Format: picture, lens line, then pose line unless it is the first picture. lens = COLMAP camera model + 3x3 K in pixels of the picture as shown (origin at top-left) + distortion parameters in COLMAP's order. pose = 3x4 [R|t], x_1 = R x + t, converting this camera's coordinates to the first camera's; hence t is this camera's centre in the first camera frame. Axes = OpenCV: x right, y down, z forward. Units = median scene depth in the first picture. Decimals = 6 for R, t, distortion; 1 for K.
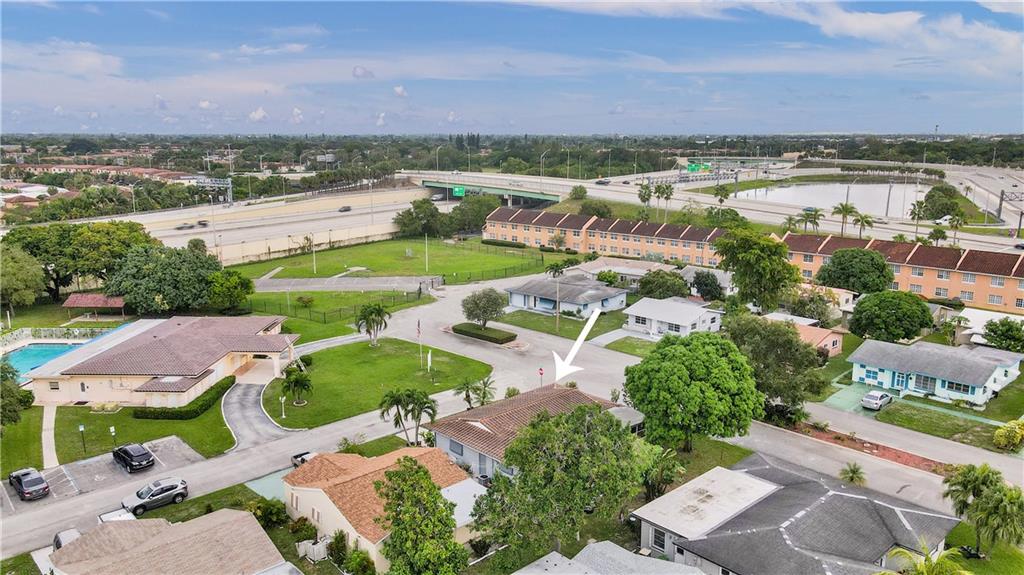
lens RADIAL K [[754.1, 0, 515.4], [0, 754.1, 286.4], [0, 0, 1]] dist [0.004000, 0.027812]
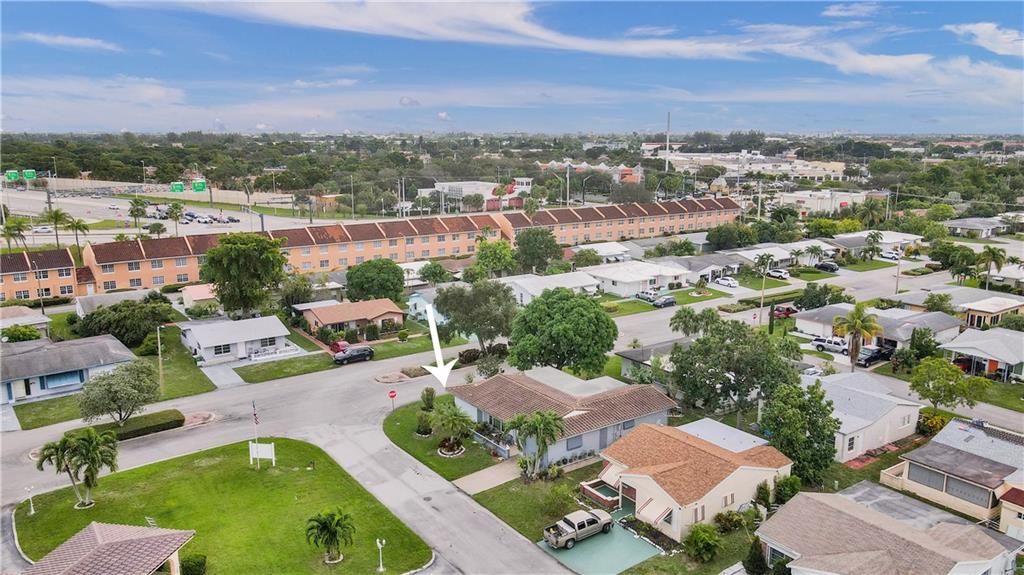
lens RADIAL K [[751.6, 0, 516.3], [0, 751.6, 299.2], [0, 0, 1]] dist [0.000276, 0.034014]
pose [[0.137456, -0.213595, 0.967204, -0.666800], [0.196531, 0.962940, 0.184723, -0.113322], [-0.970815, 0.164694, 0.174340, 0.567069]]
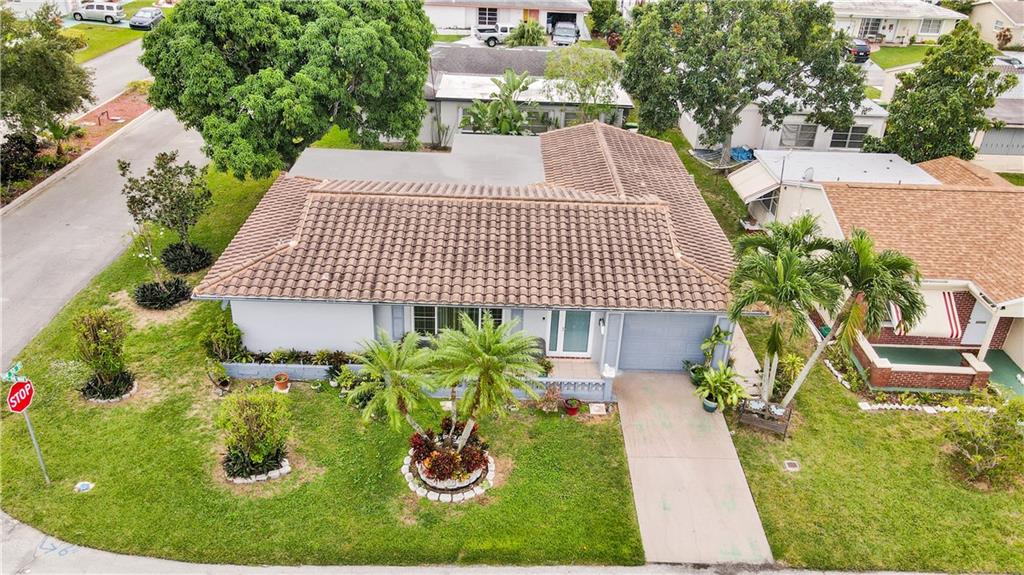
lens RADIAL K [[800.8, 0, 515.9], [0, 800.8, 287.6], [0, 0, 1]] dist [-0.002442, 0.044565]
pose [[-0.738019, -0.343197, 0.580985, -0.162182], [0.092444, 0.801457, 0.590864, -0.029215], [-0.668418, 0.489777, -0.559764, 0.851903]]
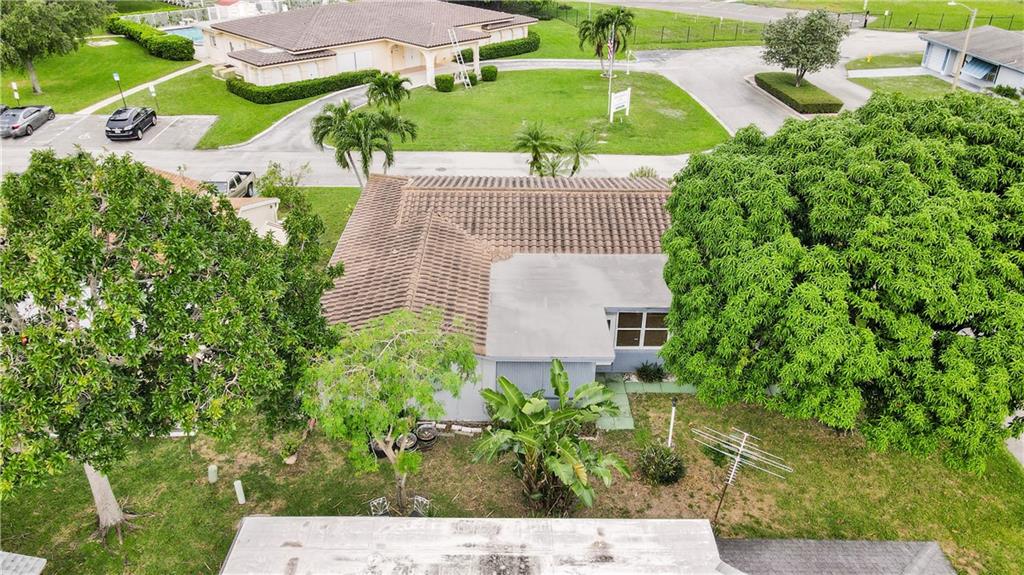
lens RADIAL K [[754.1, 0, 515.4], [0, 754.1, 286.4], [0, 0, 1]] dist [0.004000, 0.027812]
pose [[0.731230, 0.332347, -0.595691, 0.211445], [-0.144733, 0.928989, 0.340635, 0.036565], [0.666599, -0.162866, 0.727407, 0.439099]]
